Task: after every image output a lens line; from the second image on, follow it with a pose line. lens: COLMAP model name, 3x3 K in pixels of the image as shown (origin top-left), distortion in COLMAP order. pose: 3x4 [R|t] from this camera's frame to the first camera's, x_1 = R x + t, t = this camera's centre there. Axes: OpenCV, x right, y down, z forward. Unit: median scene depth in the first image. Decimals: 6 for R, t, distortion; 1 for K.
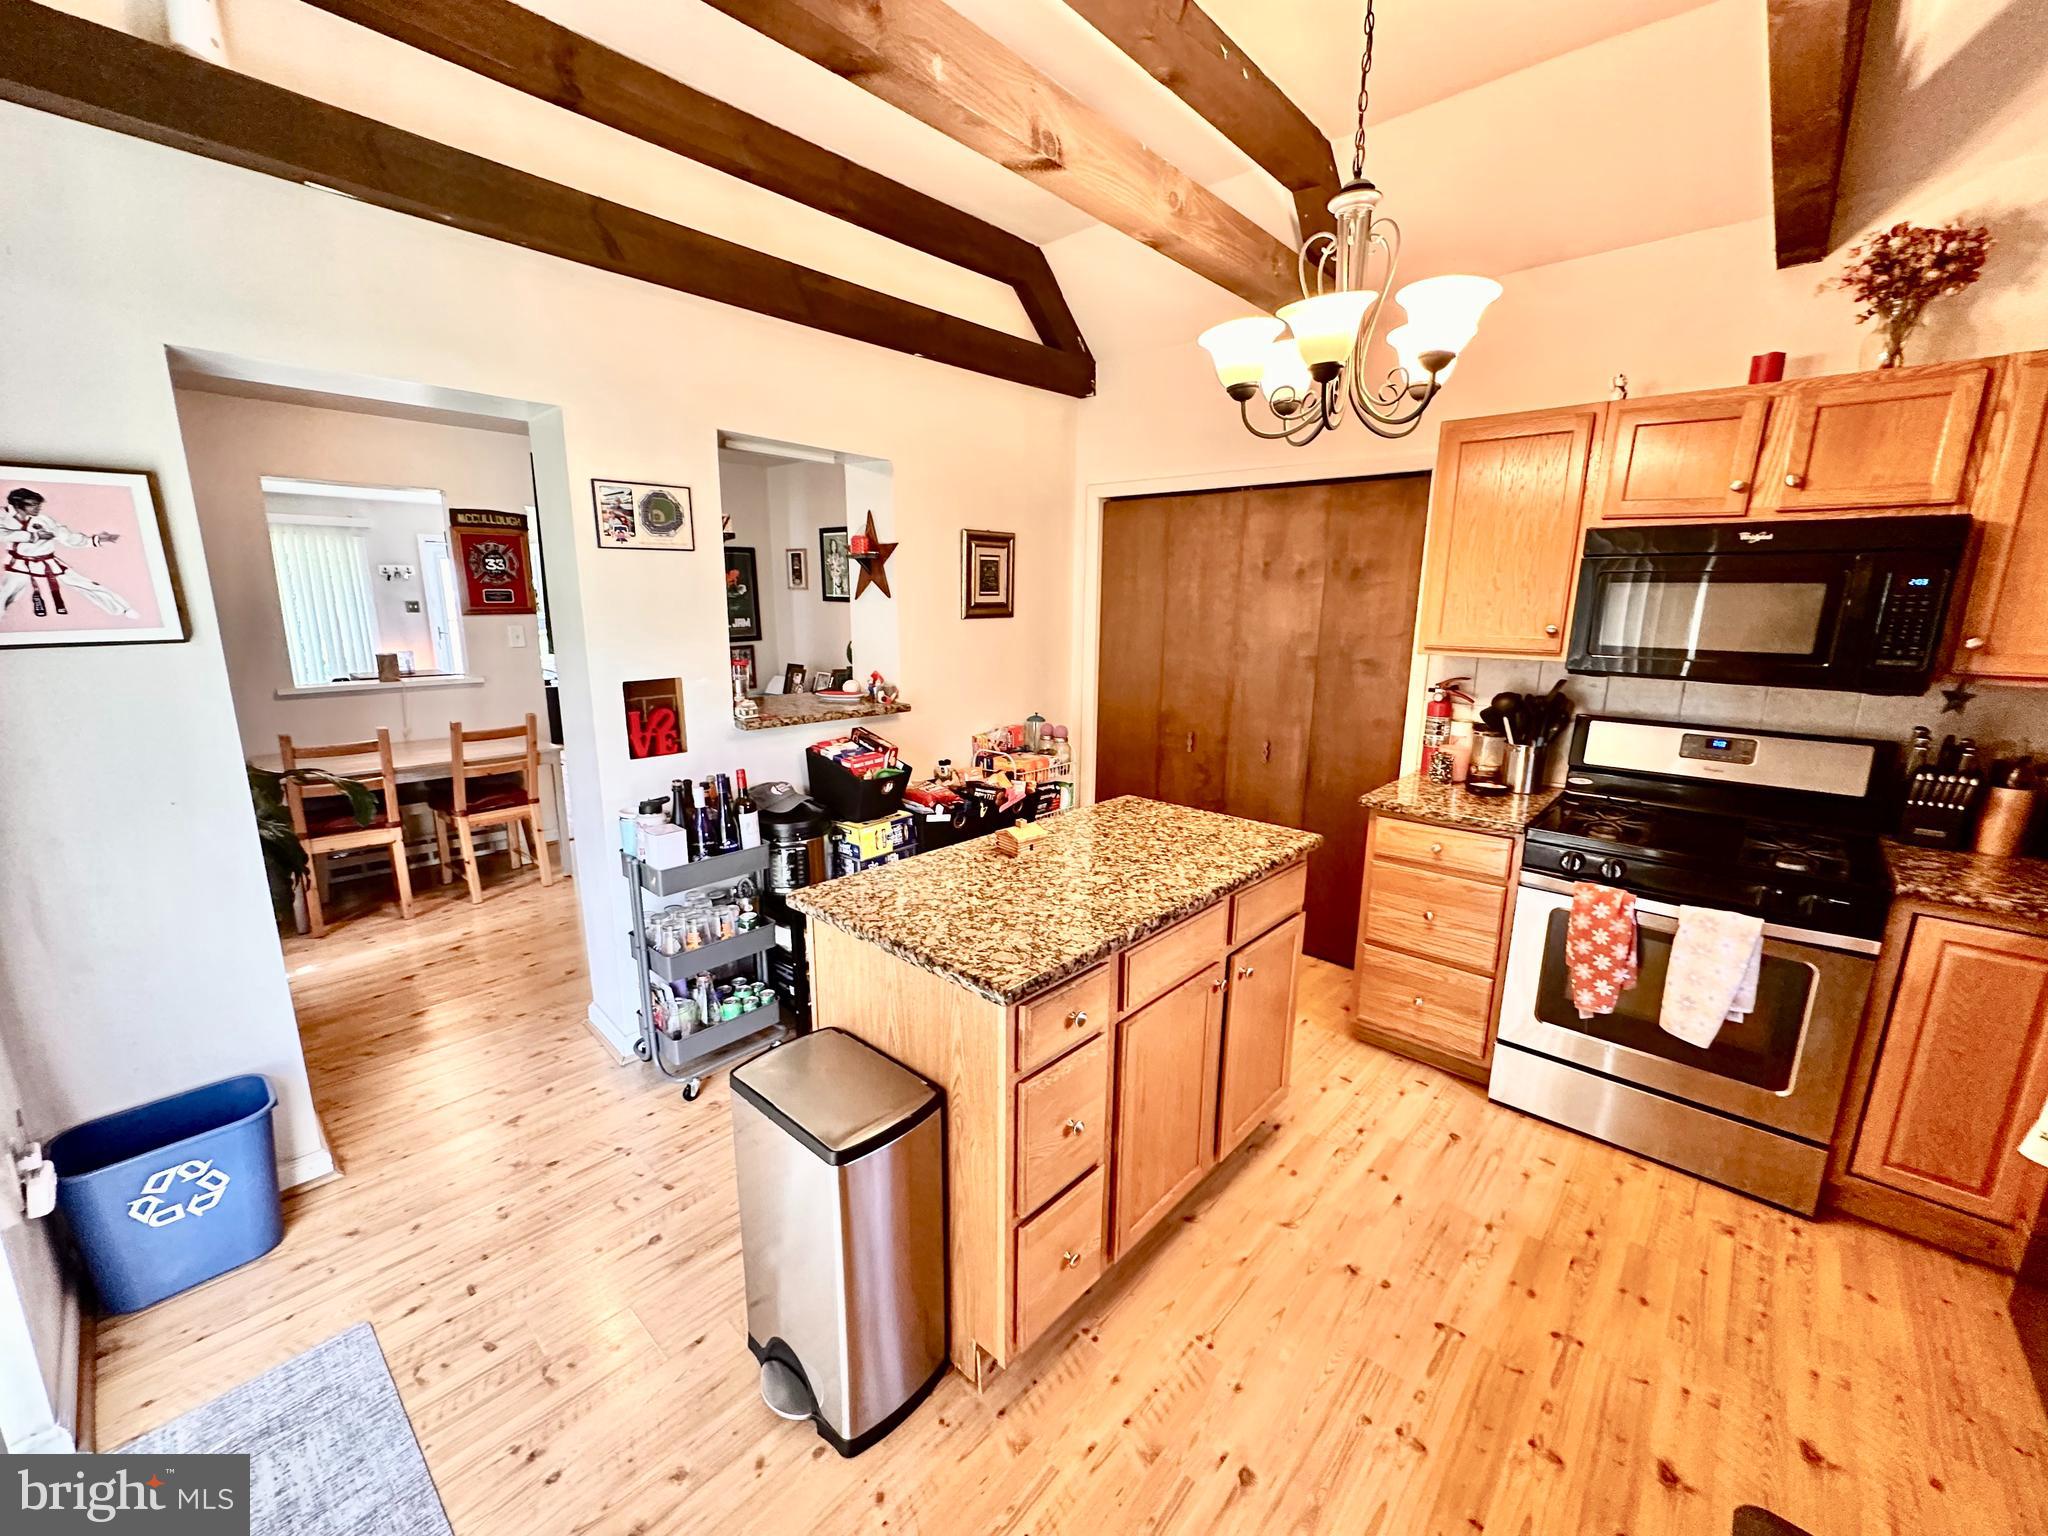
lens RADIAL K [[816.8, 0, 1027.8], [0, 816.8, 772.4], [0, 0, 1]] dist [0.007630, 0.000563]
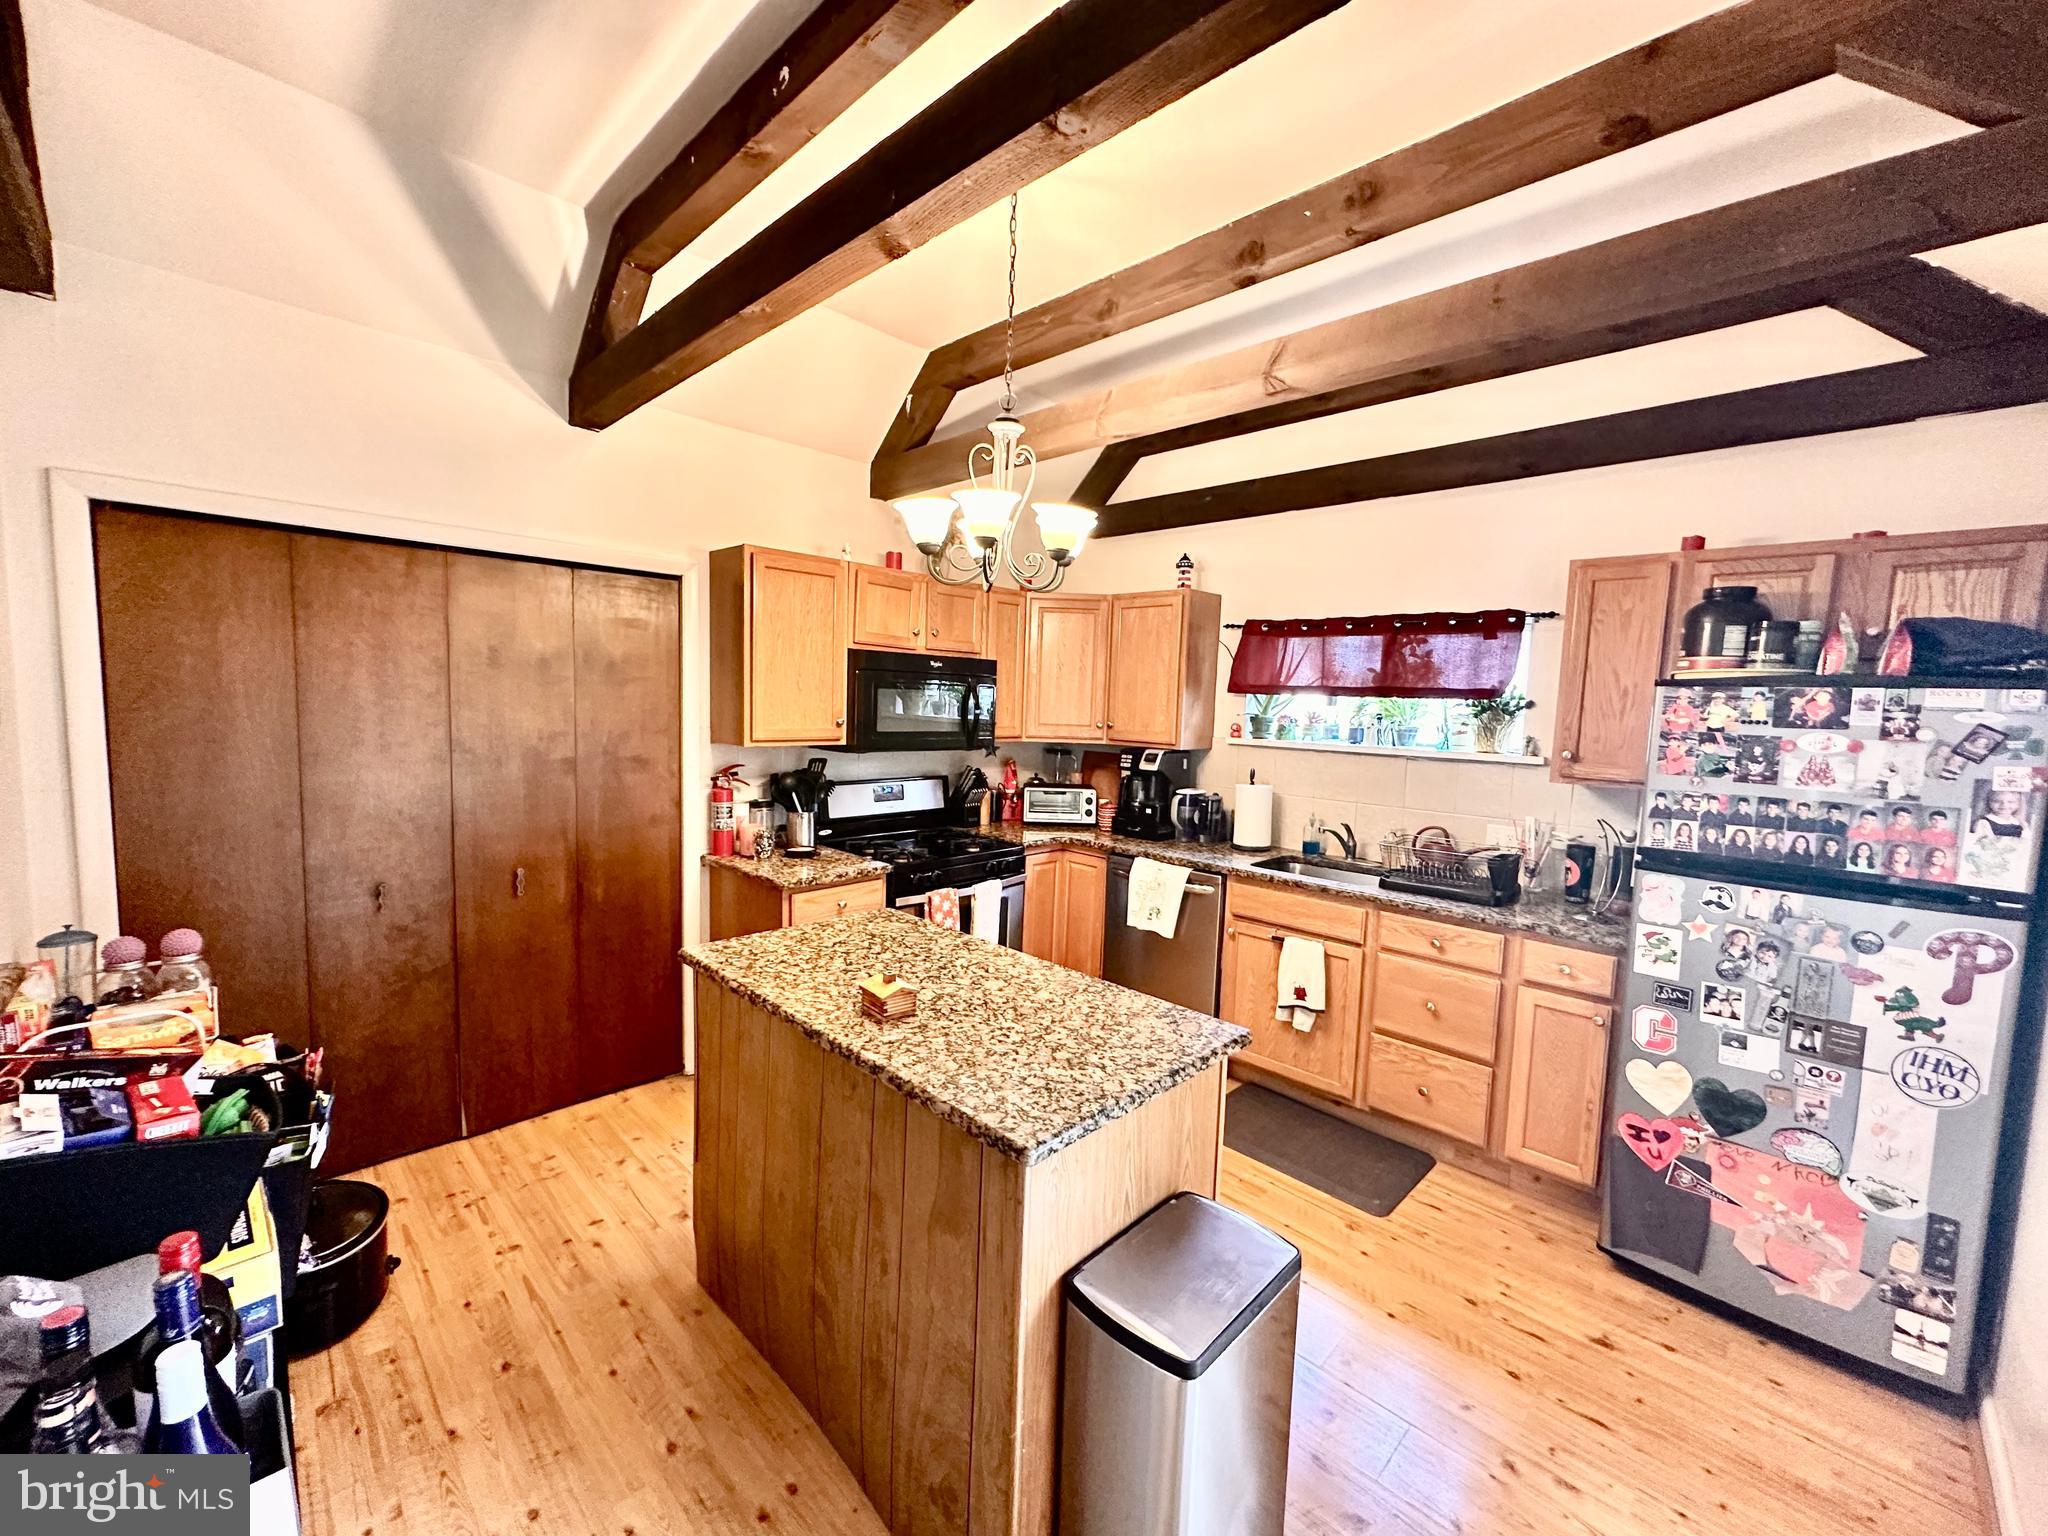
lens RADIAL K [[816.8, 0, 1021.4], [0, 816.8, 768.5], [0, 0, 1]] dist [0.007630, 0.000563]
pose [[0.041873, -0.090785, 0.994990, -0.675792], [0.185003, 0.979347, 0.081572, -0.155497], [-0.981845, 0.180661, 0.057804, 0.659215]]
